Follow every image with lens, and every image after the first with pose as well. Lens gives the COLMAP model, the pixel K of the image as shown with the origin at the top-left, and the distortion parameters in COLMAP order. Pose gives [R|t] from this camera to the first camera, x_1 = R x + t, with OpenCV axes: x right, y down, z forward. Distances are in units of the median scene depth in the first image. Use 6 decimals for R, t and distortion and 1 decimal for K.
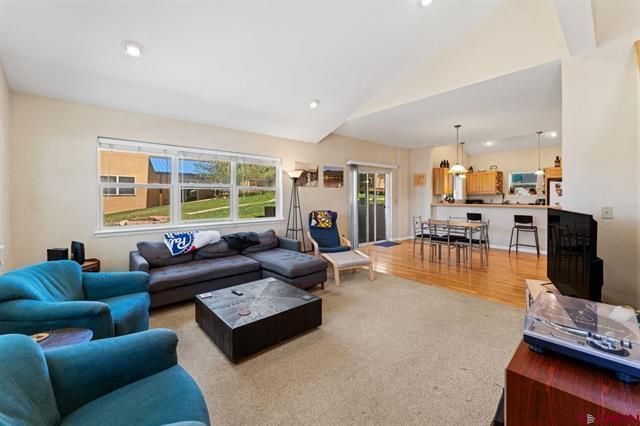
lens RADIAL K [[265.1, 0, 319.5], [0, 265.1, 198.1], [0, 0, 1]] dist [-0.000359, -0.000095]
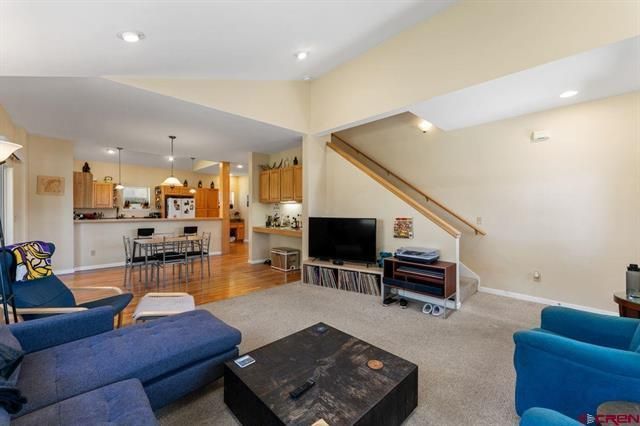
lens RADIAL K [[262.2, 0, 320.0], [0, 262.2, 213.0], [0, 0, 1]] dist [-0.000618, -0.000019]
pose [[-0.034804, -0.011236, 0.999331, -0.454621], [0.004363, 0.999926, 0.011395, -0.007251], [-0.999385, 0.004756, -0.034753, 0.517801]]
